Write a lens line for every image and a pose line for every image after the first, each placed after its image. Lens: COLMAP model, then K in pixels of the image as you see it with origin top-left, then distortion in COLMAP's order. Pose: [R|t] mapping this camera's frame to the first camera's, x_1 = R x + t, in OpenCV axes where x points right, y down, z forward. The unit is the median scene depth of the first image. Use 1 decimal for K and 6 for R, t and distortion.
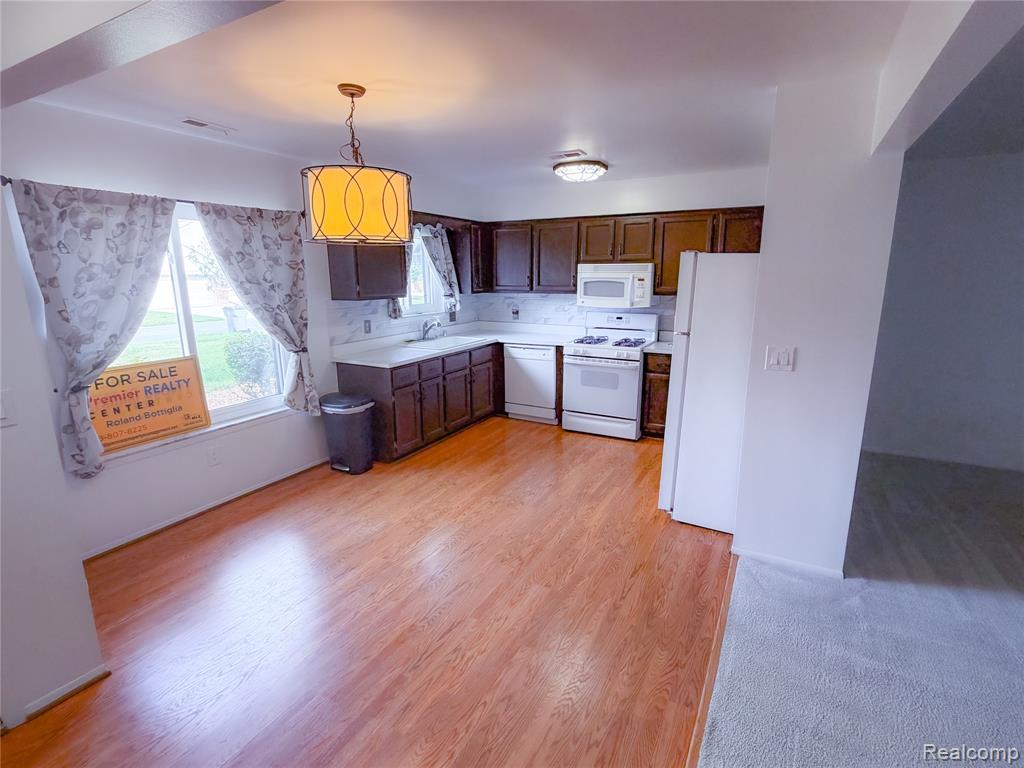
lens RADIAL K [[507.2, 0, 512.0], [0, 507.2, 384.0], [0, 0, 1]] dist [-0.000747, -0.000064]
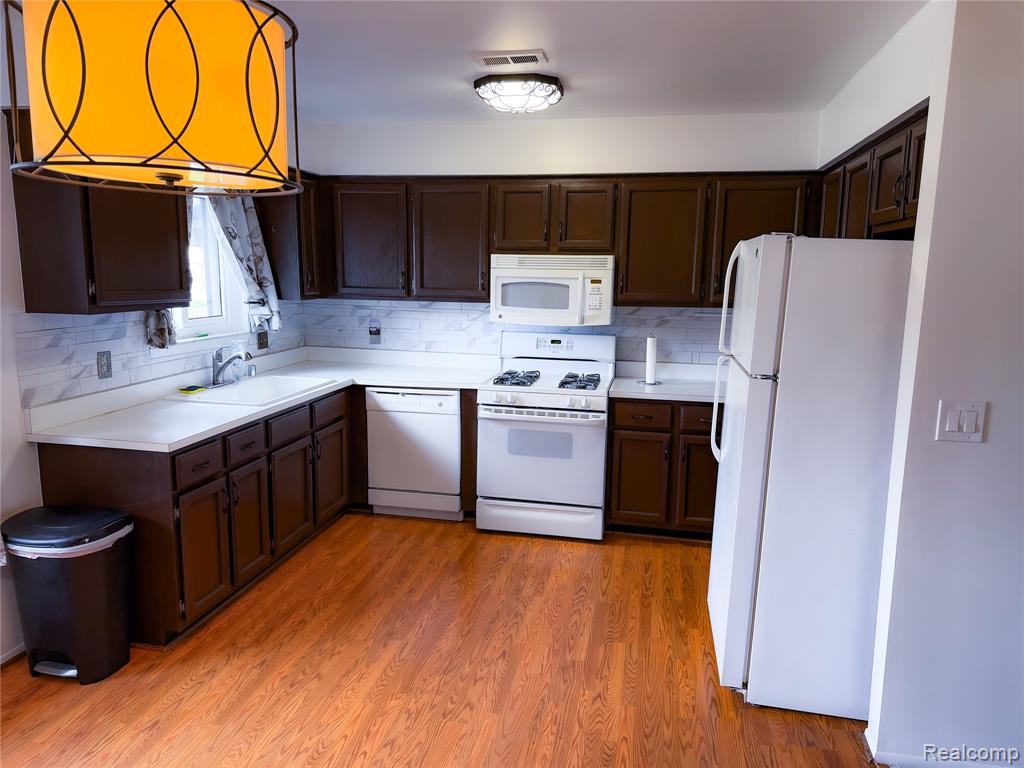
lens RADIAL K [[713.3, 0, 513.7], [0, 713.3, 388.1], [0, 0, 1]] dist [0.104413, -0.135790]
pose [[0.953836, -0.028556, 0.298967, -0.108433], [0.043388, 0.998129, -0.043090, -0.039348], [-0.297177, 0.054072, 0.953290, 0.190899]]
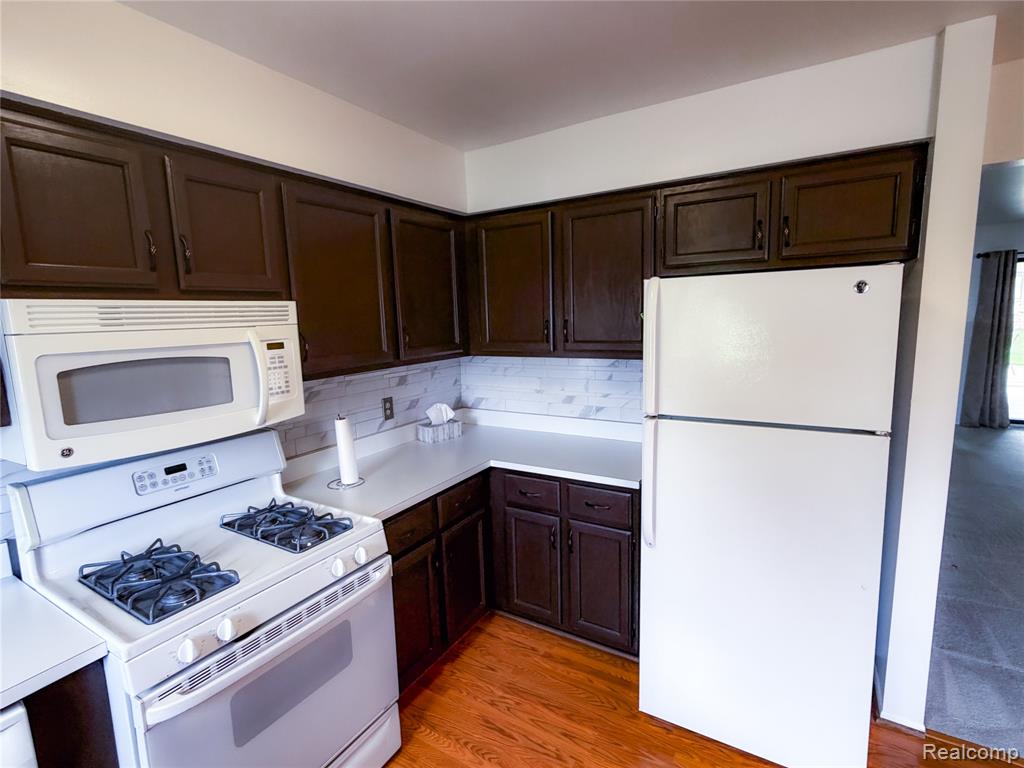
lens RADIAL K [[486.6, 0, 512.0], [0, 486.6, 384.0], [0, 0, 1]] dist [-0.000605, -0.000061]
pose [[0.035372, -0.134594, 0.990269, -0.082866], [0.245206, 0.961769, 0.121962, -0.176939], [-0.968826, 0.238506, 0.067023, 0.805685]]
